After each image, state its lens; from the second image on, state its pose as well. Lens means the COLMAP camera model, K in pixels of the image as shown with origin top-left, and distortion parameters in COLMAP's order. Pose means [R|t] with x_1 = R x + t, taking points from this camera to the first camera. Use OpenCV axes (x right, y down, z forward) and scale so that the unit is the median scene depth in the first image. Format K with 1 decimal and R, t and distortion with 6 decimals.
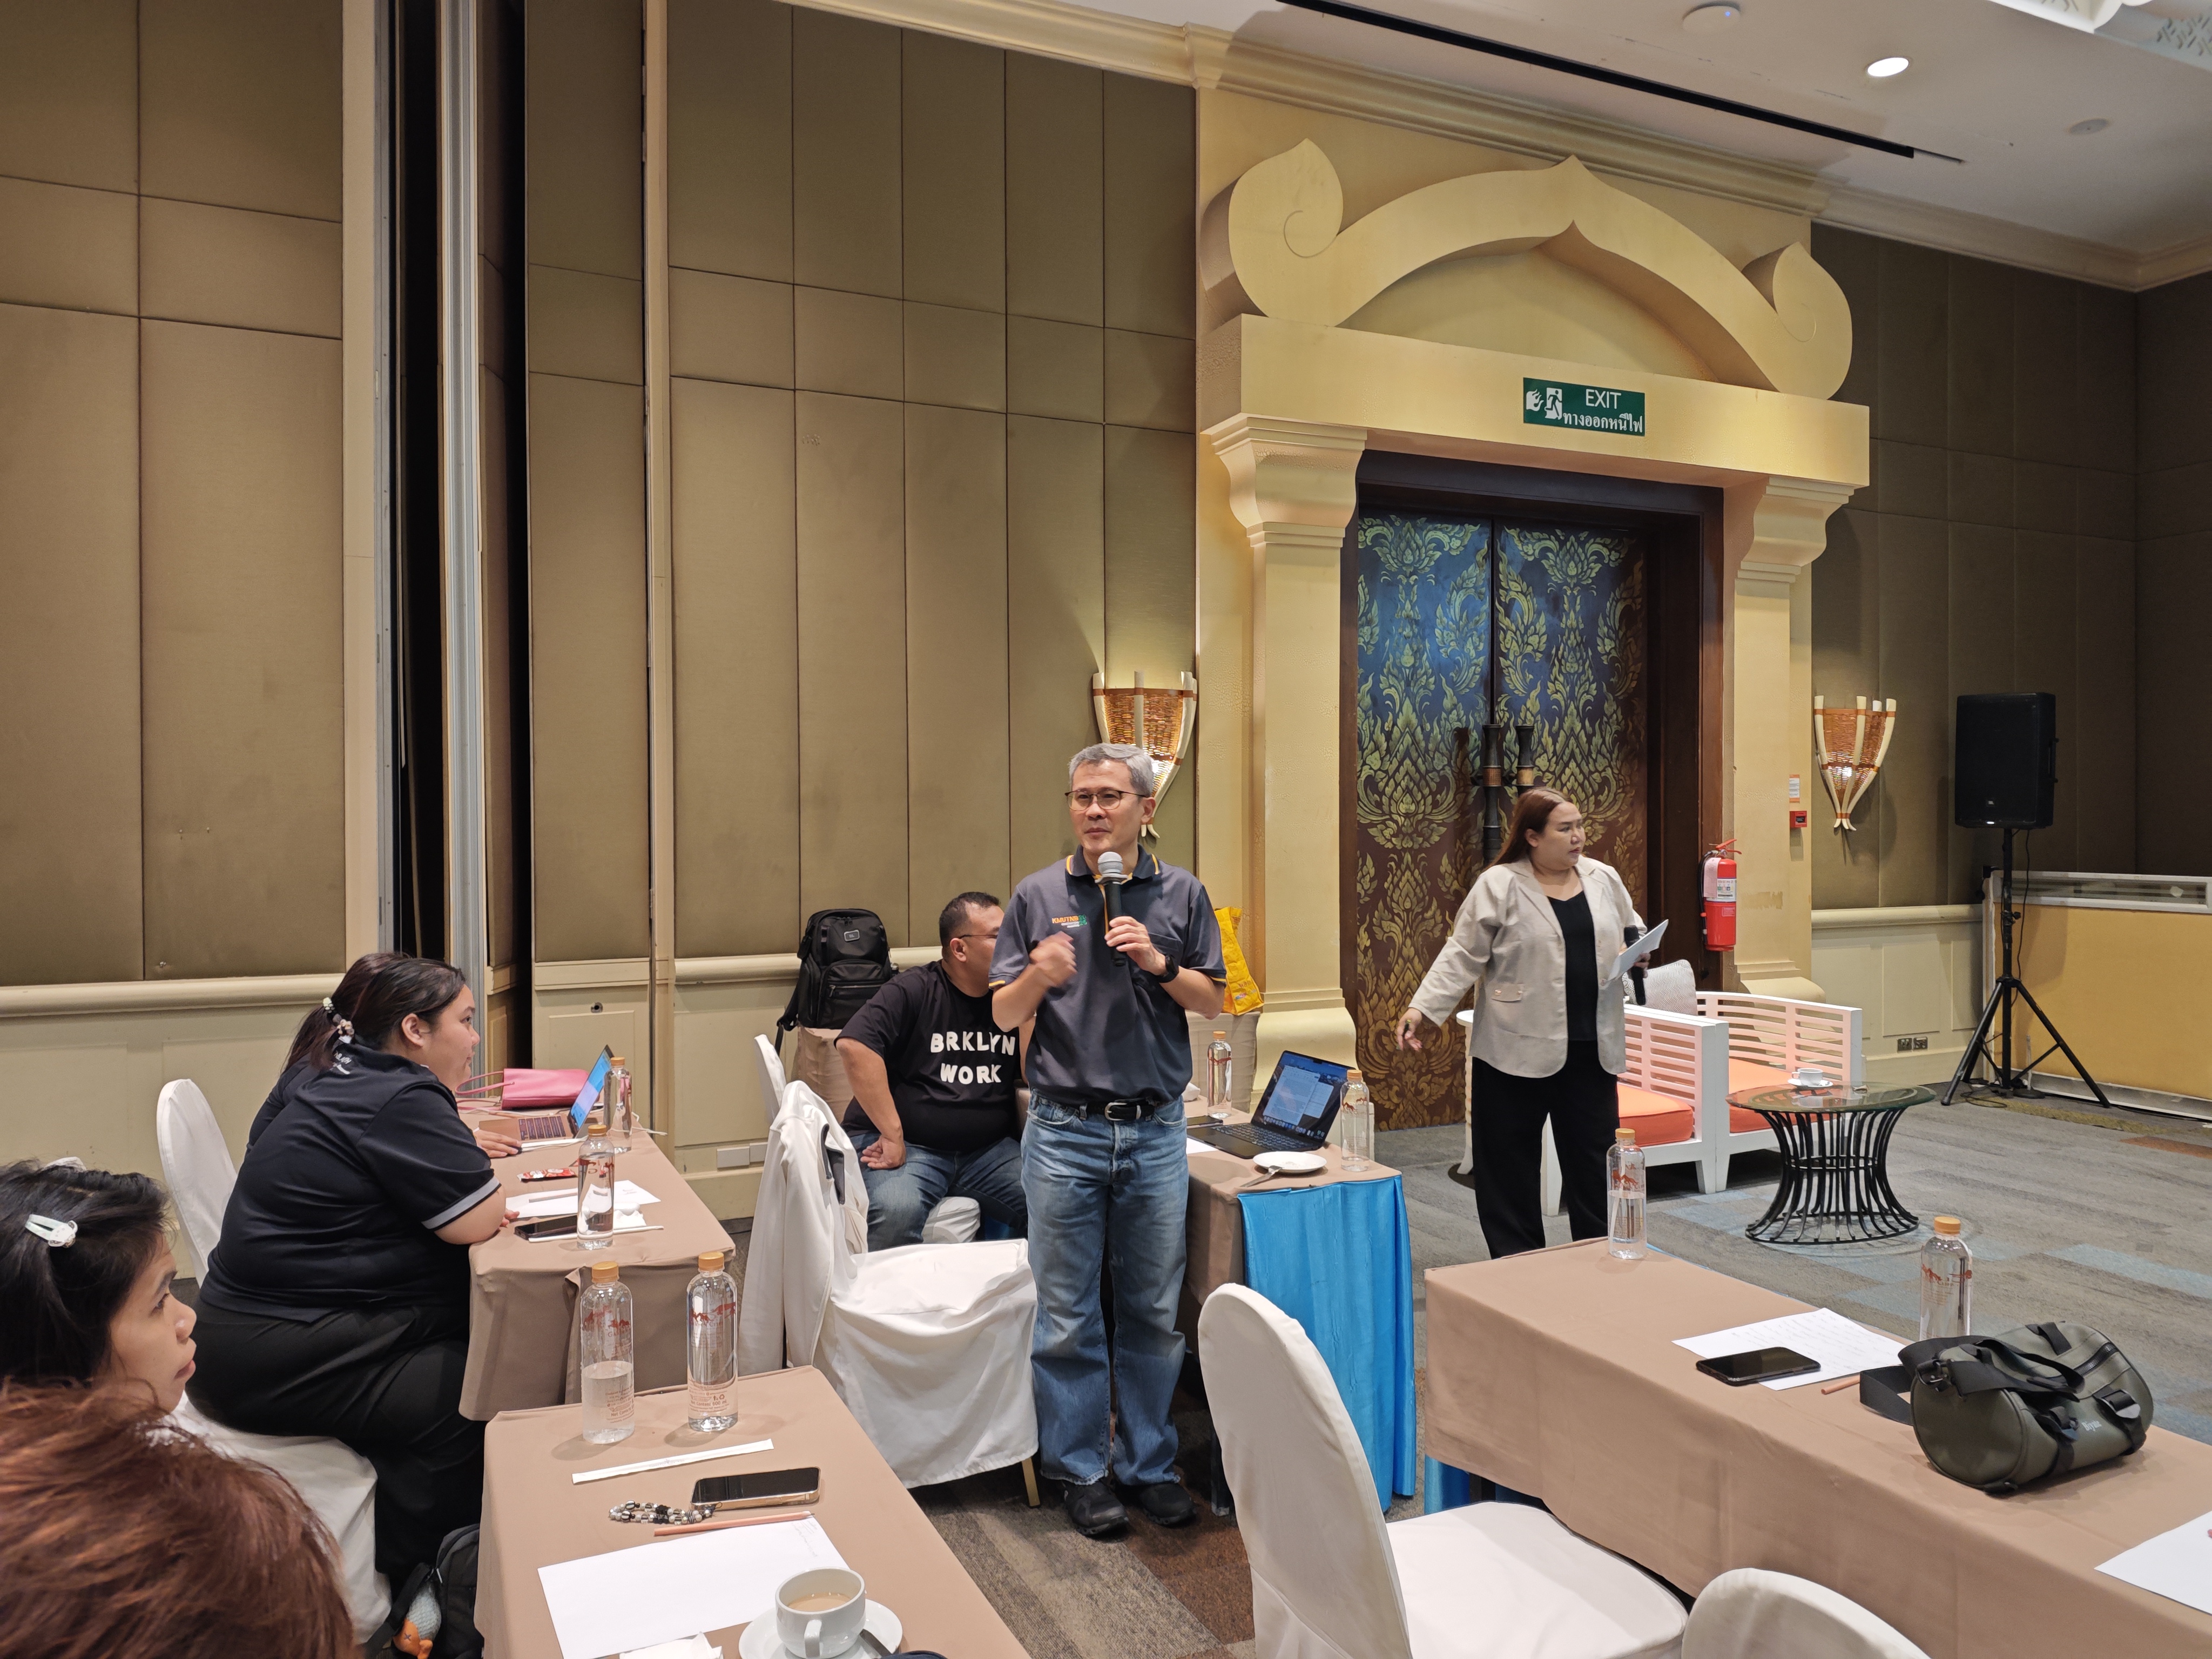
lens RADIAL K [[1483.5, 0, 1089.5], [0, 1483.5, 851.3], [0, 0, 1]] dist [0.039571, -0.013778]
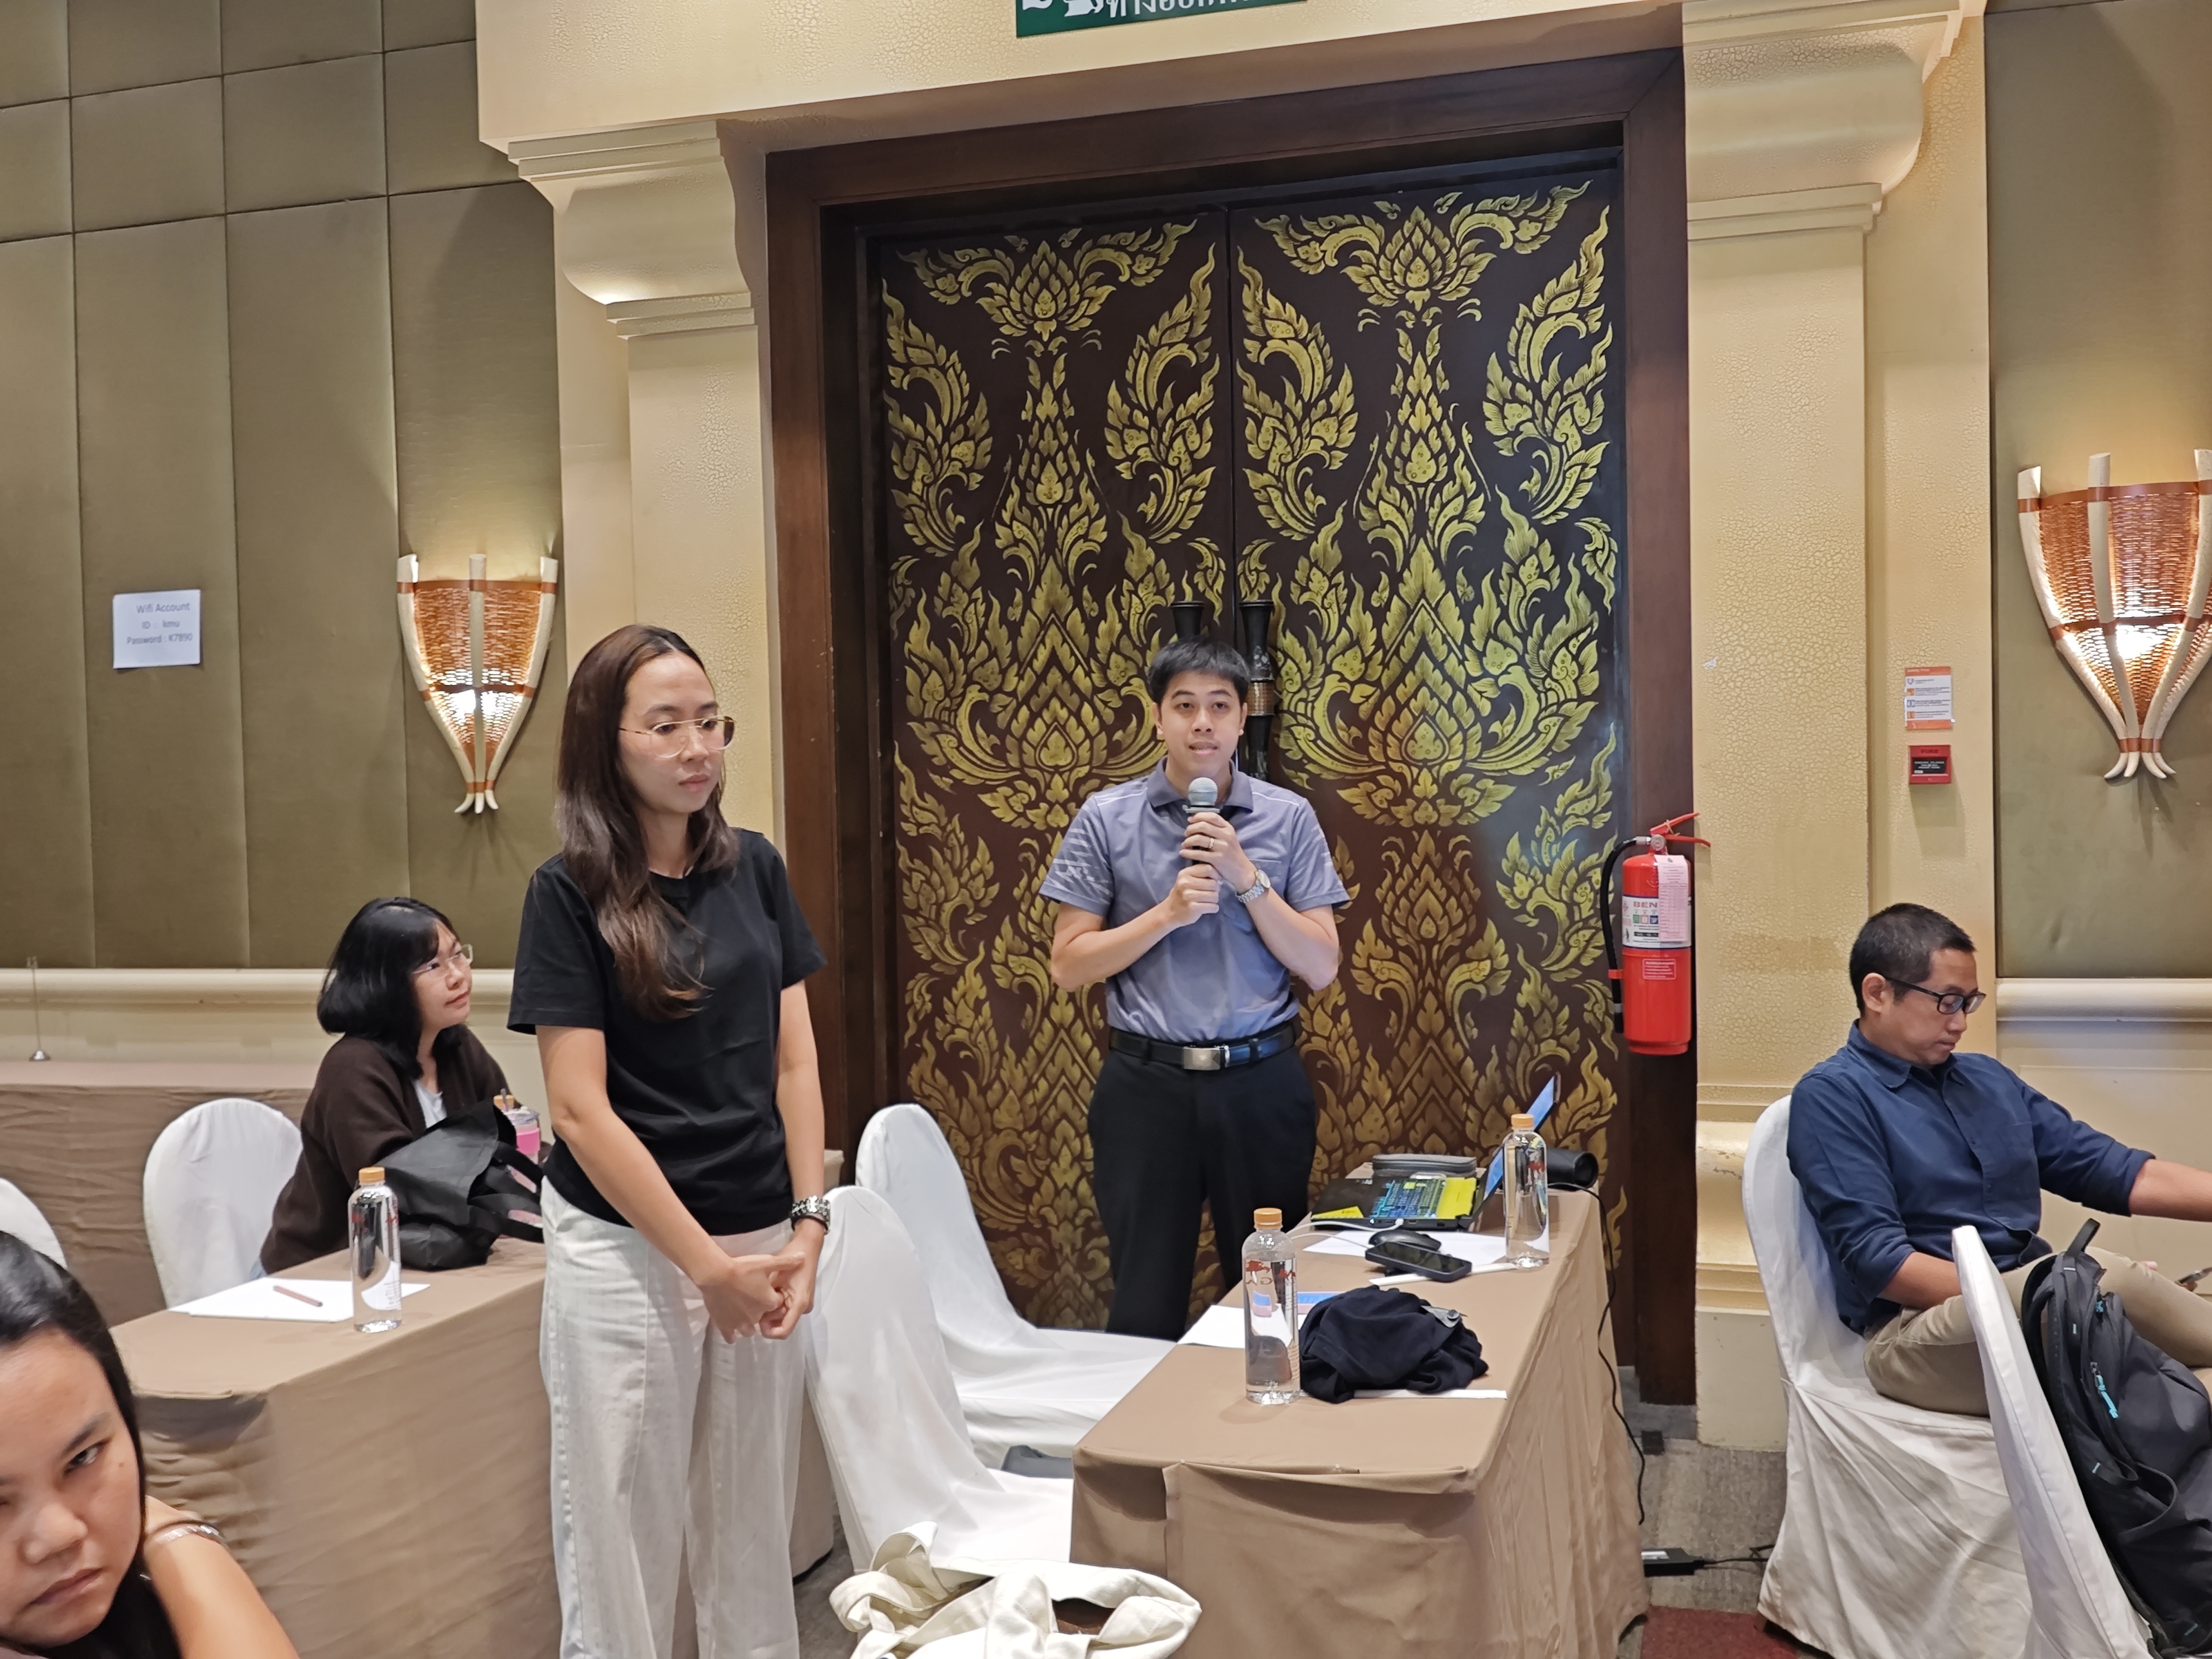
lens RADIAL K [[2154.0, 0, 1109.8], [0, 2154.0, 843.3], [0, 0, 1]] dist [0.101725, 0.000000]
pose [[0.759560, 0.006971, -0.650399, 0.768949], [-0.001698, 0.999960, 0.008734, -0.003670], [0.650434, -0.005529, 0.759542, 0.396497]]
